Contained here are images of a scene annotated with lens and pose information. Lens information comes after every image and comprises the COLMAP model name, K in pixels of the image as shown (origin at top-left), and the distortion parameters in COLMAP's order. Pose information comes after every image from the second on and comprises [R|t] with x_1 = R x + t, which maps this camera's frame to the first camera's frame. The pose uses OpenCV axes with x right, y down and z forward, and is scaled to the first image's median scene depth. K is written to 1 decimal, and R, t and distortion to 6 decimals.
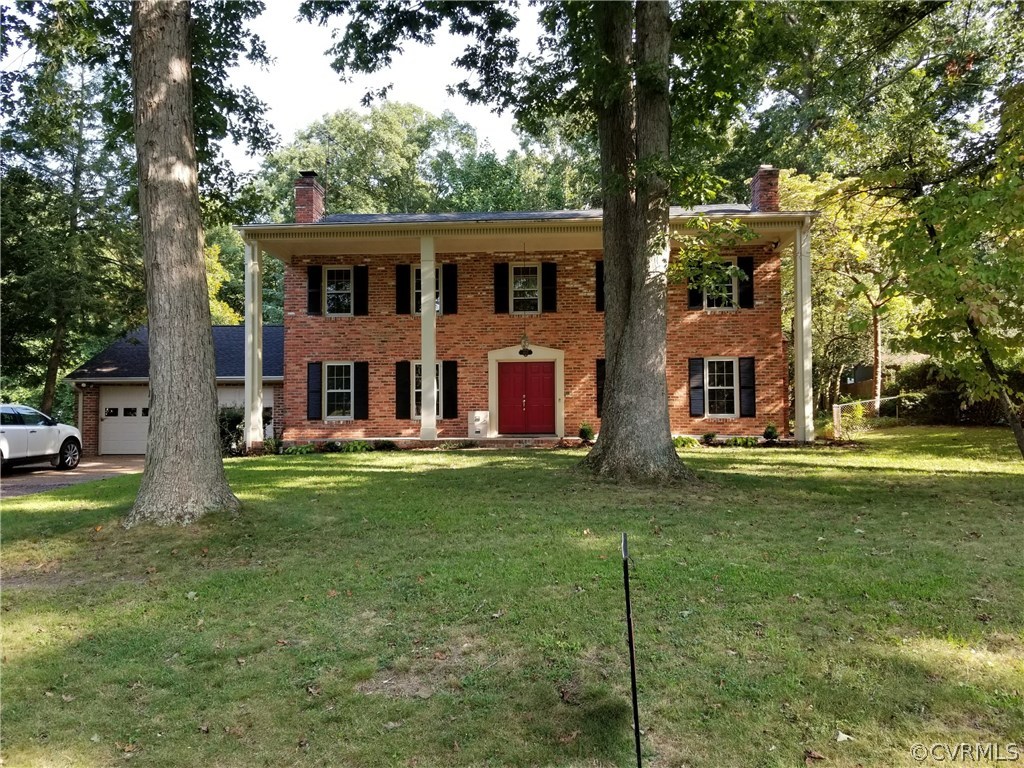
lens RADIAL K [[815.1, 0, 527.0], [0, 815.1, 330.3], [0, 0, 1]] dist [-0.007378, -0.007394]
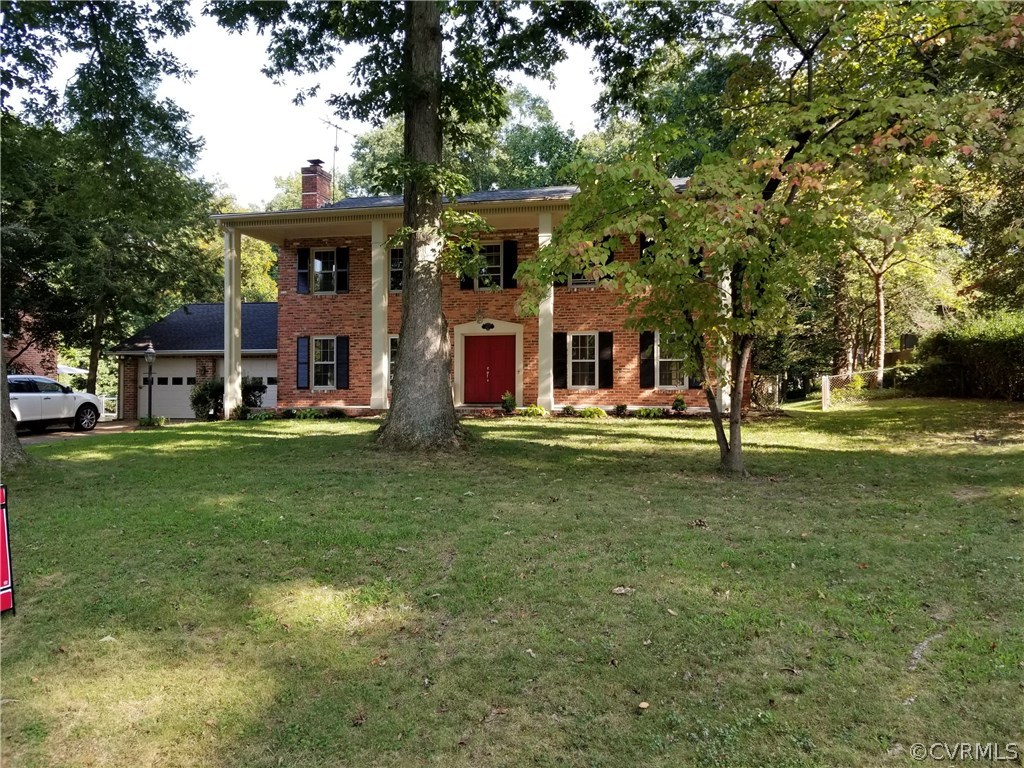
lens RADIAL K [[815.1, 0, 531.7], [0, 815.1, 318.3], [0, 0, 1]] dist [-0.007378, -0.007394]
pose [[0.987457, -0.008387, -0.157666, 0.218280], [0.012465, 0.999612, 0.024890, -0.008824], [0.157397, -0.026543, 0.987179, -0.032859]]
